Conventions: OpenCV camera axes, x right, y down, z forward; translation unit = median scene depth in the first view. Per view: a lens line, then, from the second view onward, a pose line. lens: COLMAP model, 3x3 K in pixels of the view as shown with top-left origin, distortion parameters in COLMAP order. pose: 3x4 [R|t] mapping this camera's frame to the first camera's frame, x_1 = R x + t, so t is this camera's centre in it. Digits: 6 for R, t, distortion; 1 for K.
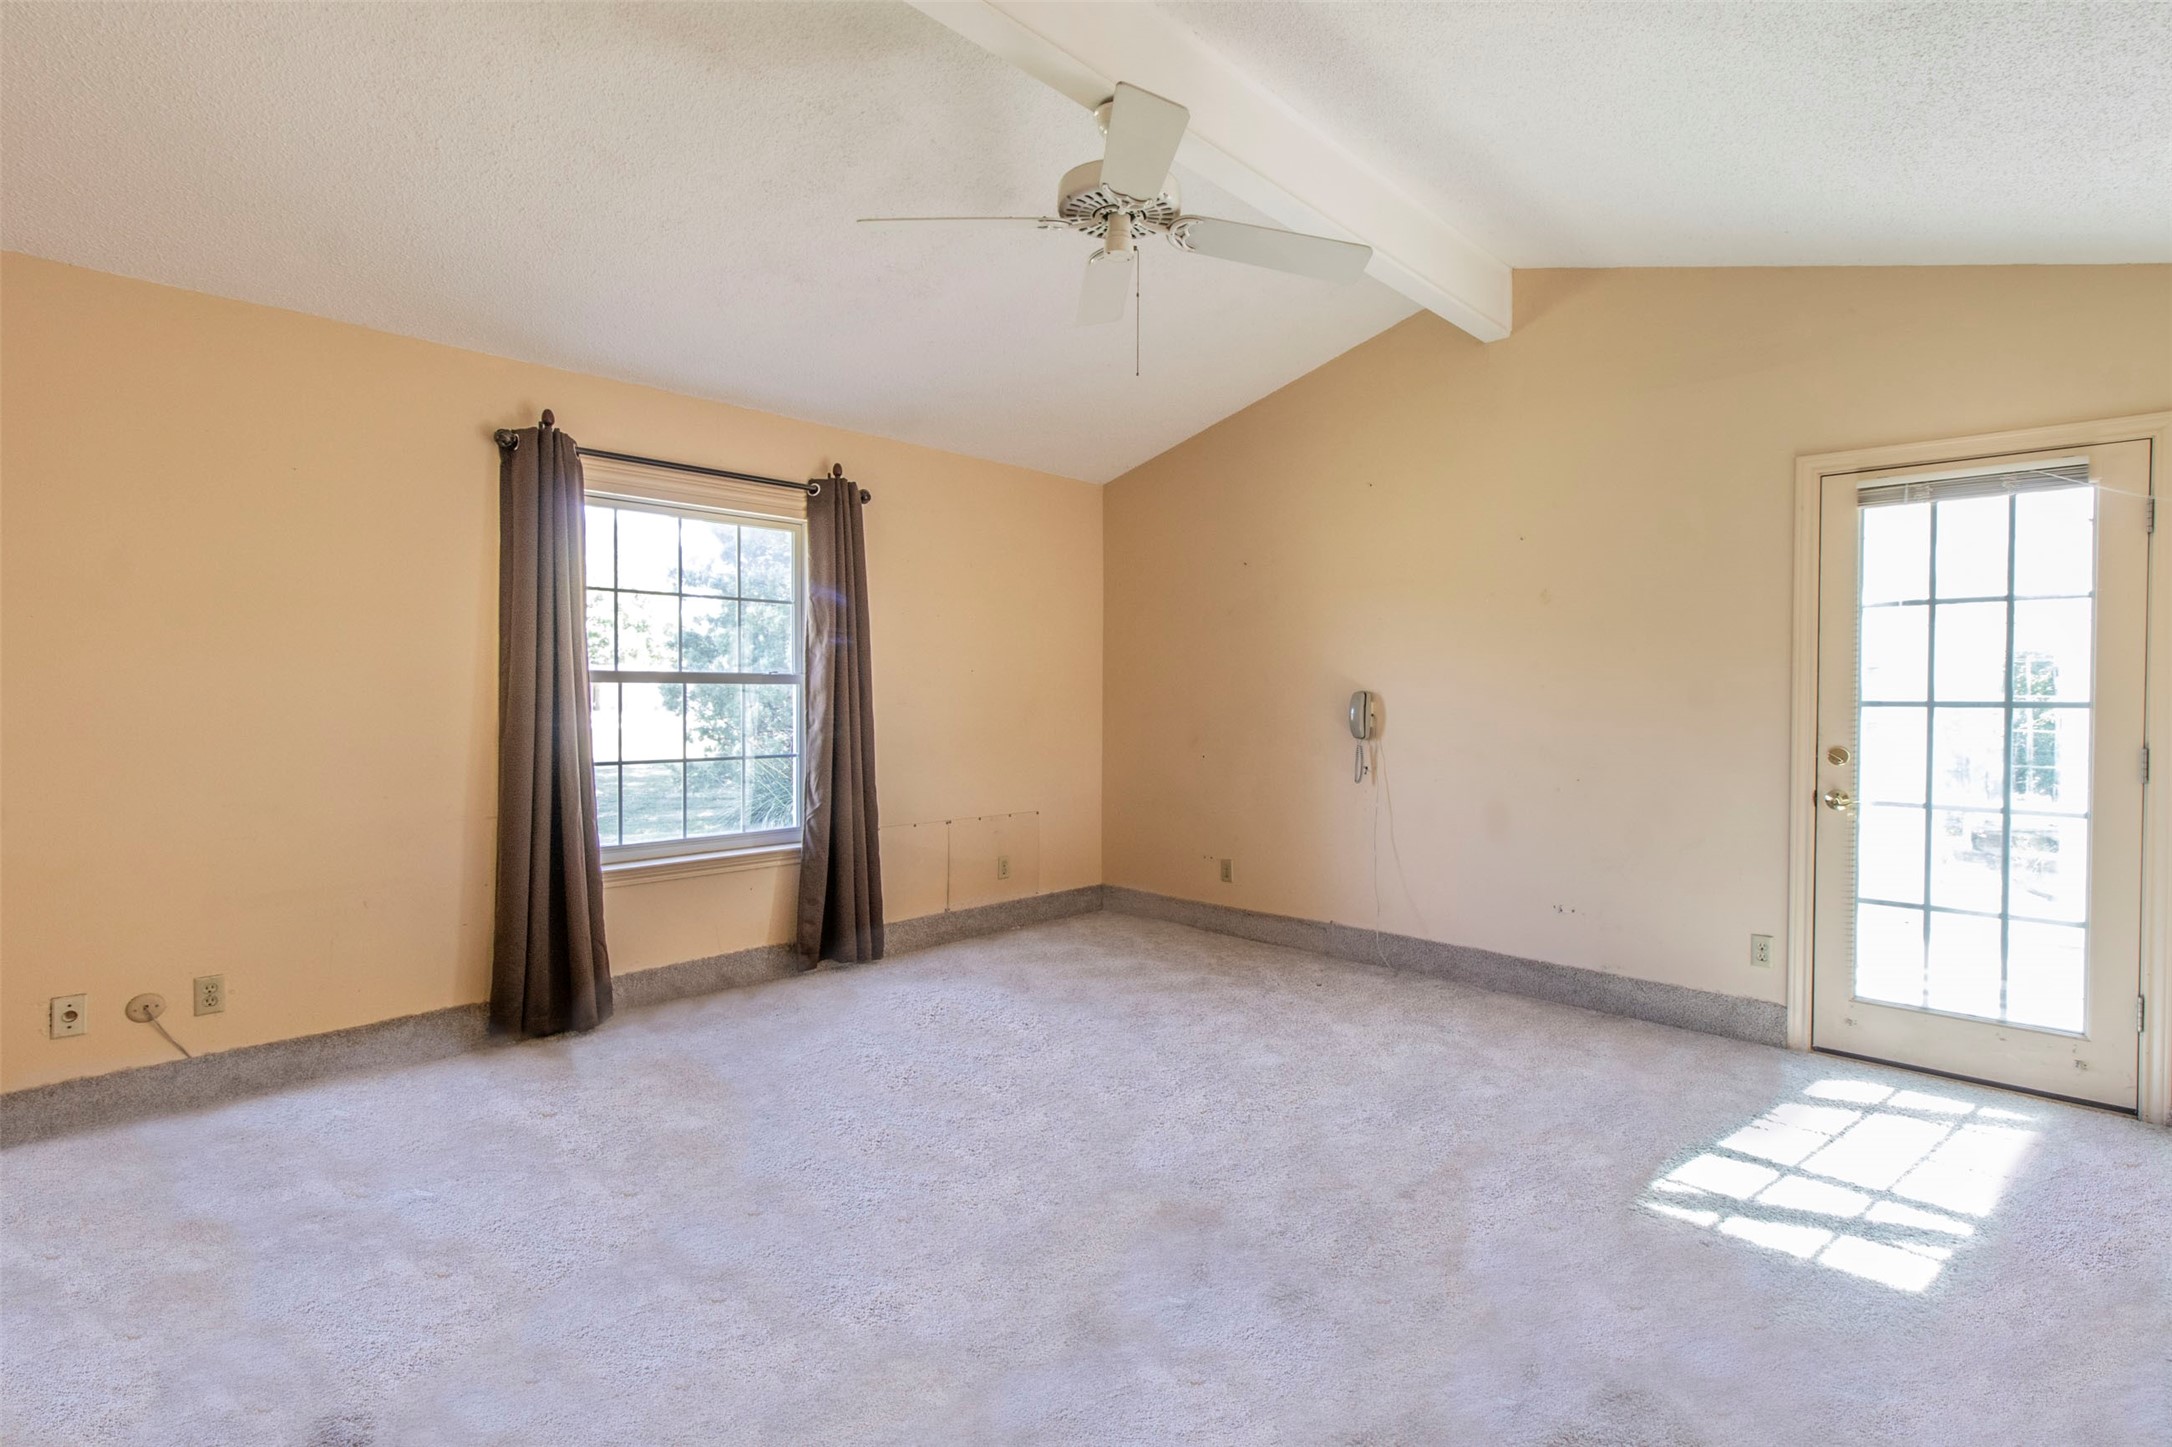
lens RADIAL K [[1005.7, 0, 1088.5], [0, 1005.7, 697.9], [0, 0, 1]] dist [0.000987, 0.000522]
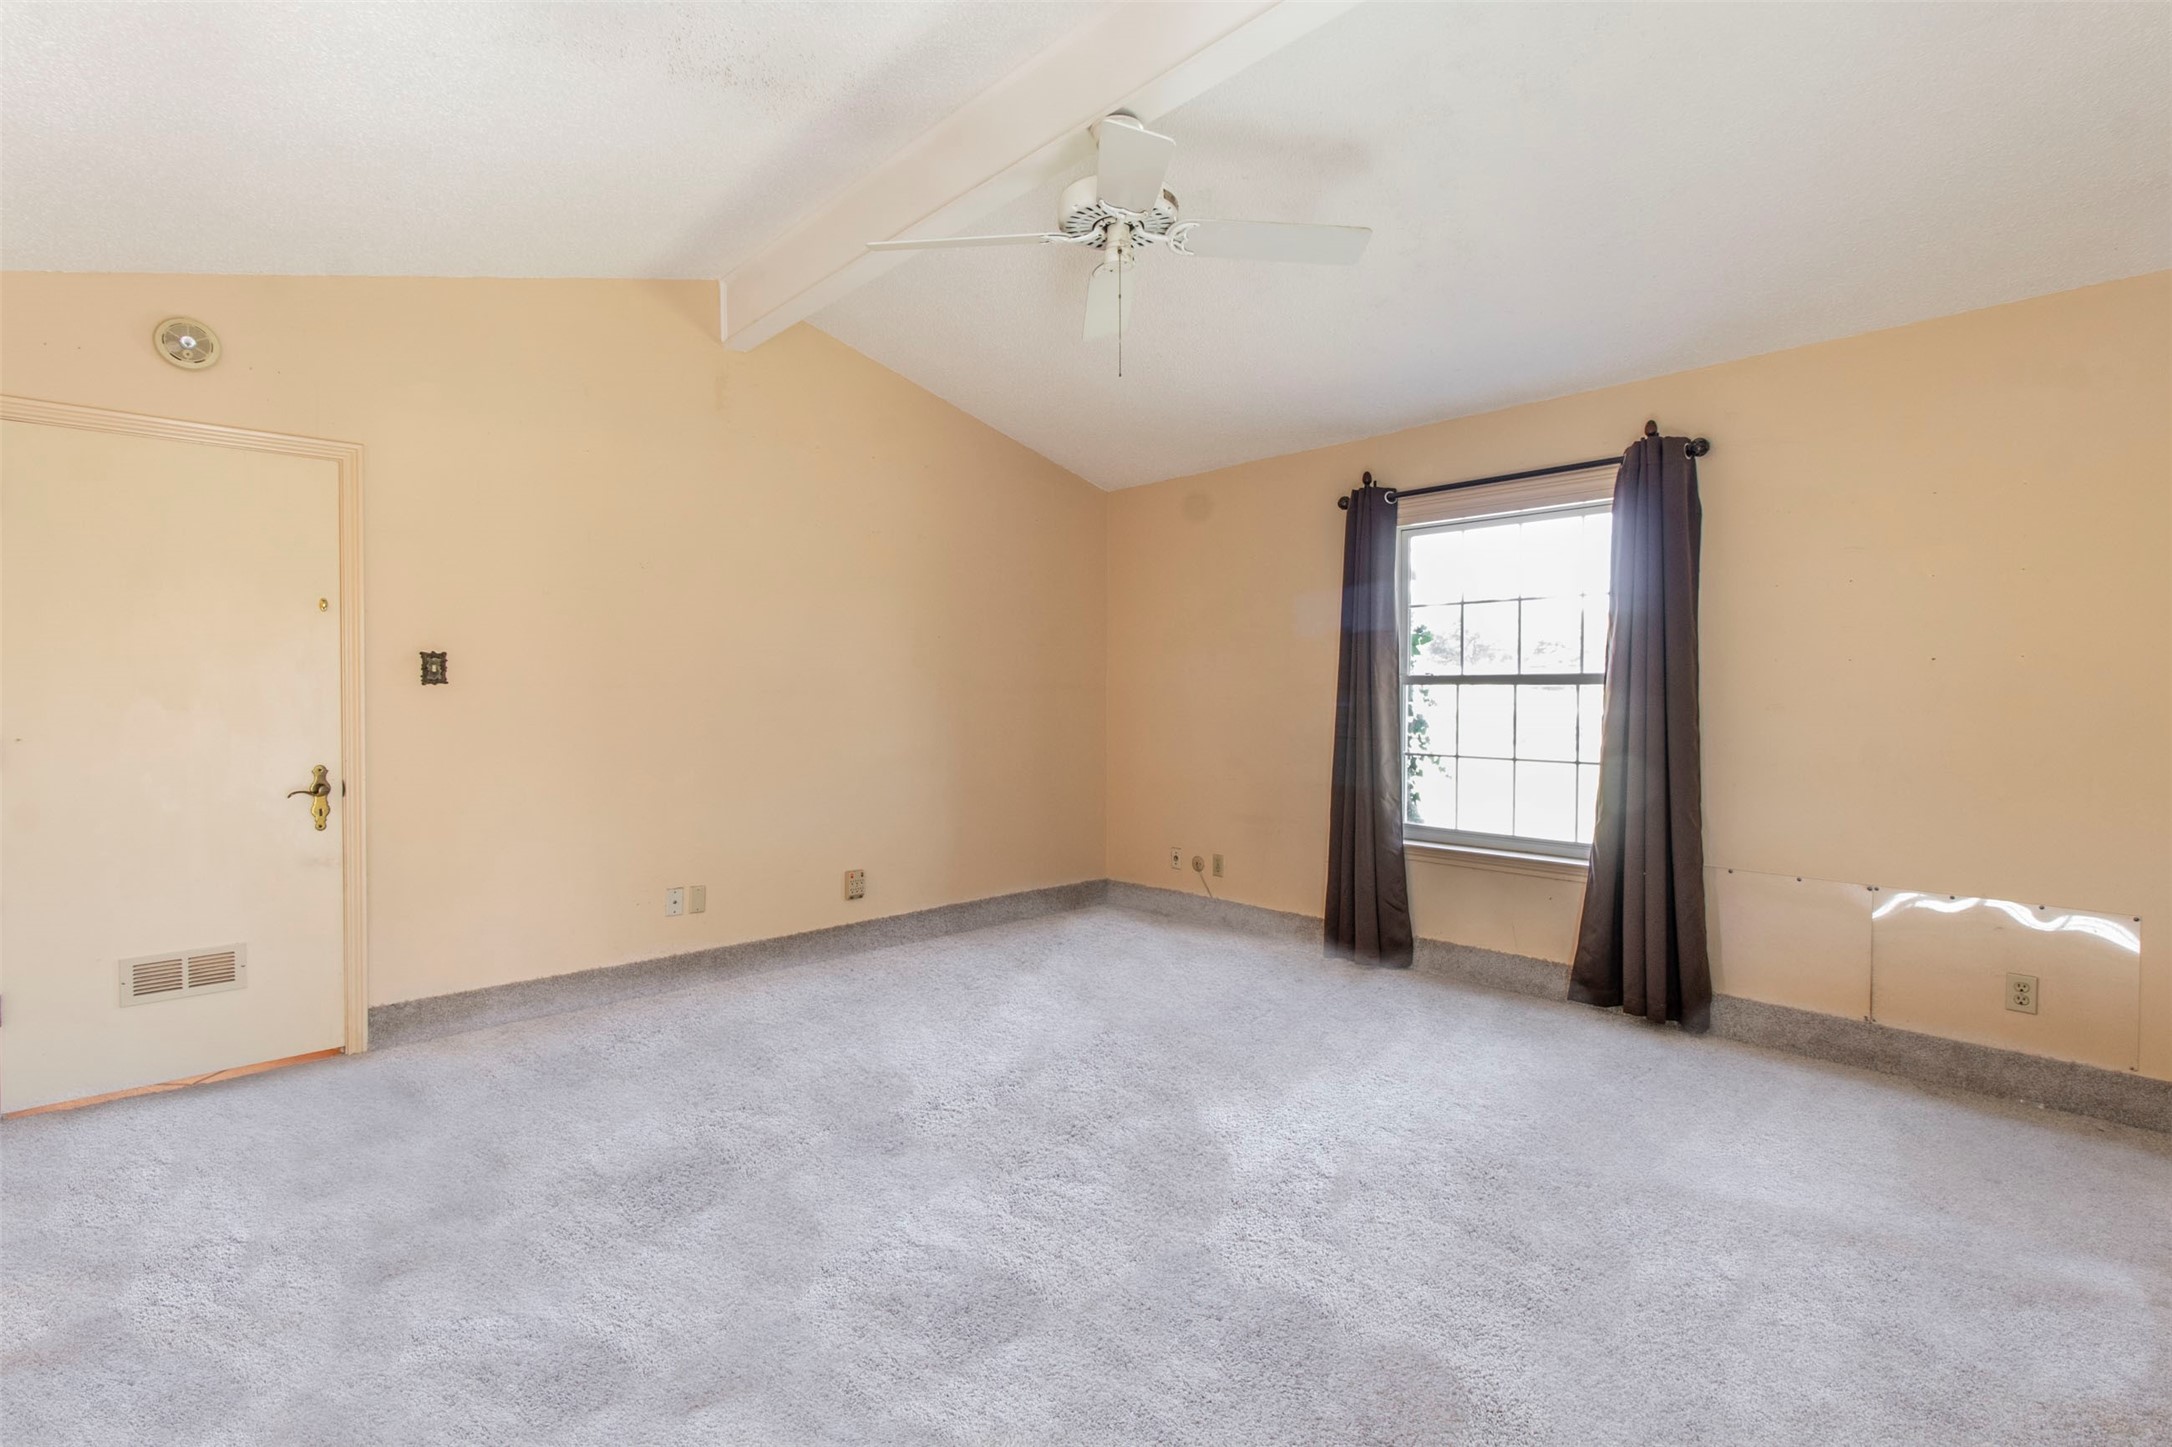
lens RADIAL K [[1005.7, 0, 1088.5], [0, 1005.7, 697.9], [0, 0, 1]] dist [0.000987, 0.000522]
pose [[-0.028150, 0.008375, -0.999569, 0.651628], [-0.002608, 0.999961, 0.008452, -0.008717], [0.999600, 0.002845, -0.028127, 0.601225]]
